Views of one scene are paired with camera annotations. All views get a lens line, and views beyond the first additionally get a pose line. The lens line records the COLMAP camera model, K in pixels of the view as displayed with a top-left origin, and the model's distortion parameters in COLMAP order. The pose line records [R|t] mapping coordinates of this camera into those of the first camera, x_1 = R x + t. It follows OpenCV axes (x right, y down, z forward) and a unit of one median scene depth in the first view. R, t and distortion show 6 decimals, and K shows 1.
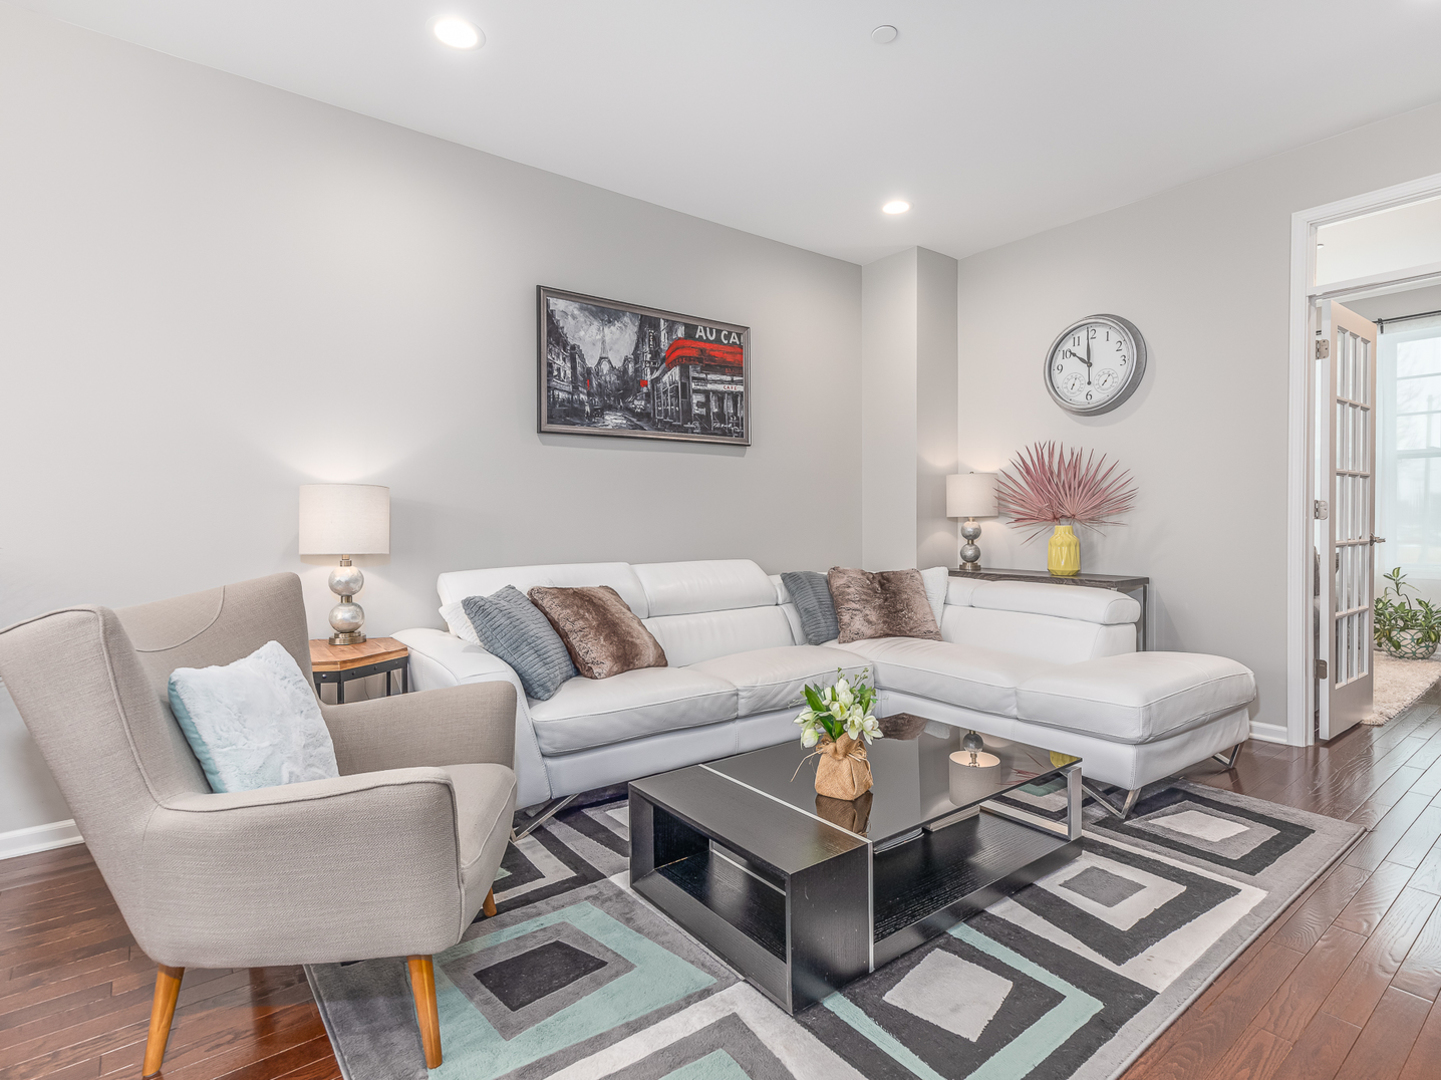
lens RADIAL K [[716.6, 0, 720.5], [0, 716.6, 540.0], [0, 0, 1]] dist [-0.000634, -0.000016]
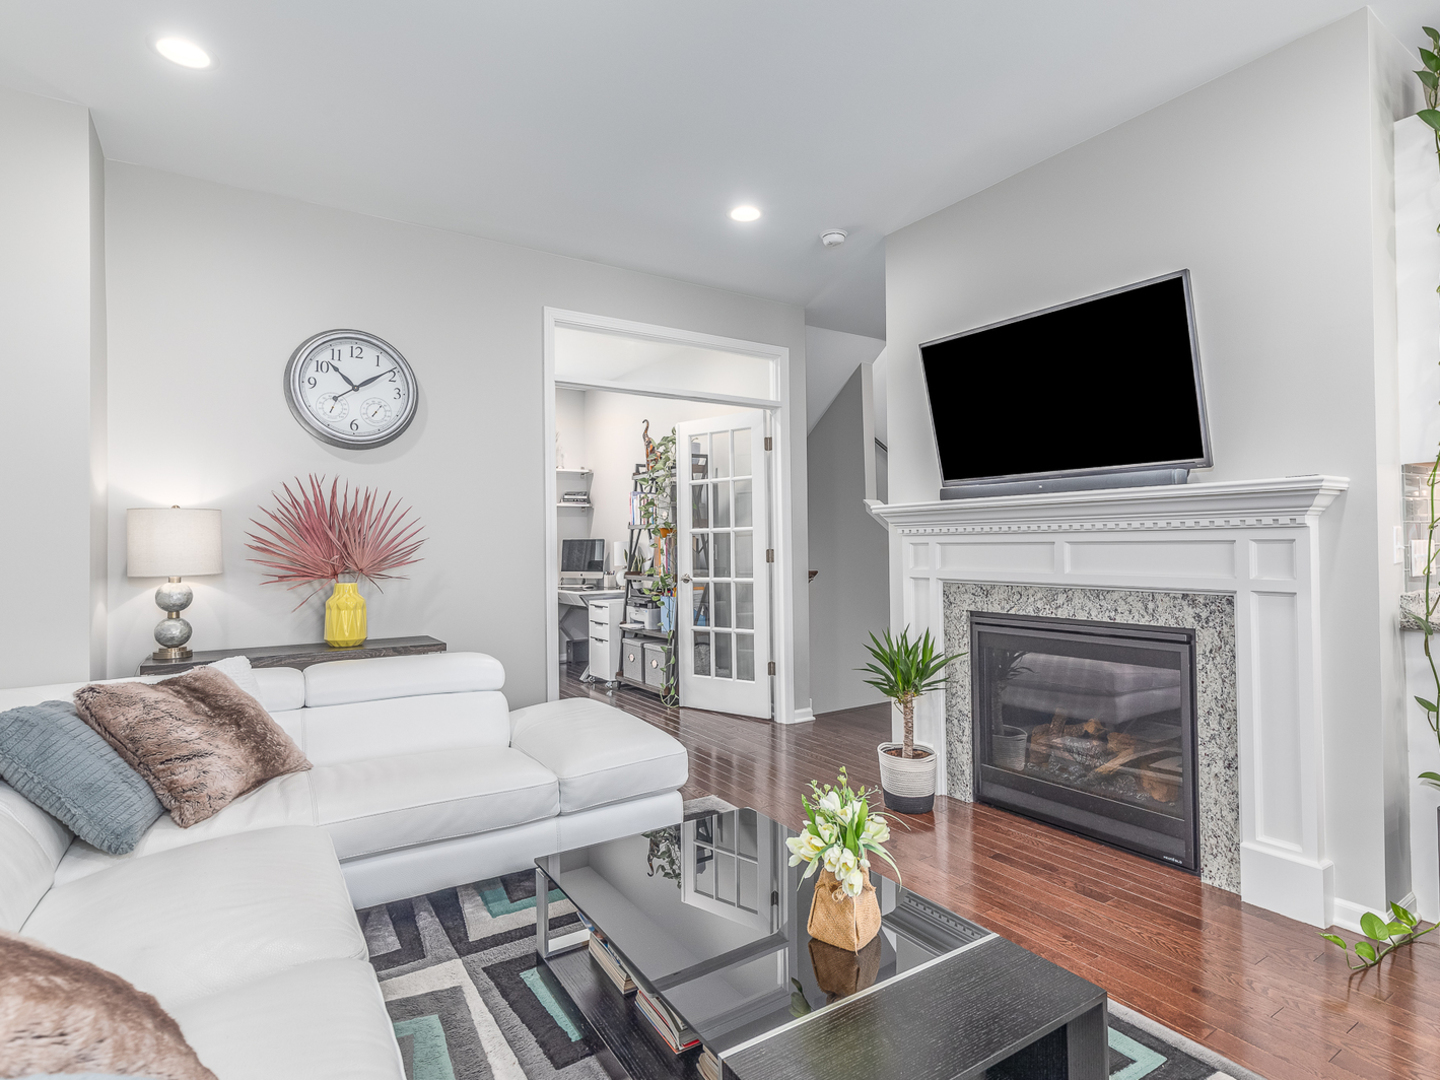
lens RADIAL K [[760.9, 0, 720.0], [0, 760.9, 540.0], [0, 0, 1]] dist [0.004047, 0.000835]
pose [[0.076822, 0.018483, 0.996873, -0.311723], [0.044713, 0.998758, -0.021963, -0.029145], [-0.996042, 0.046261, 0.075900, 0.493760]]
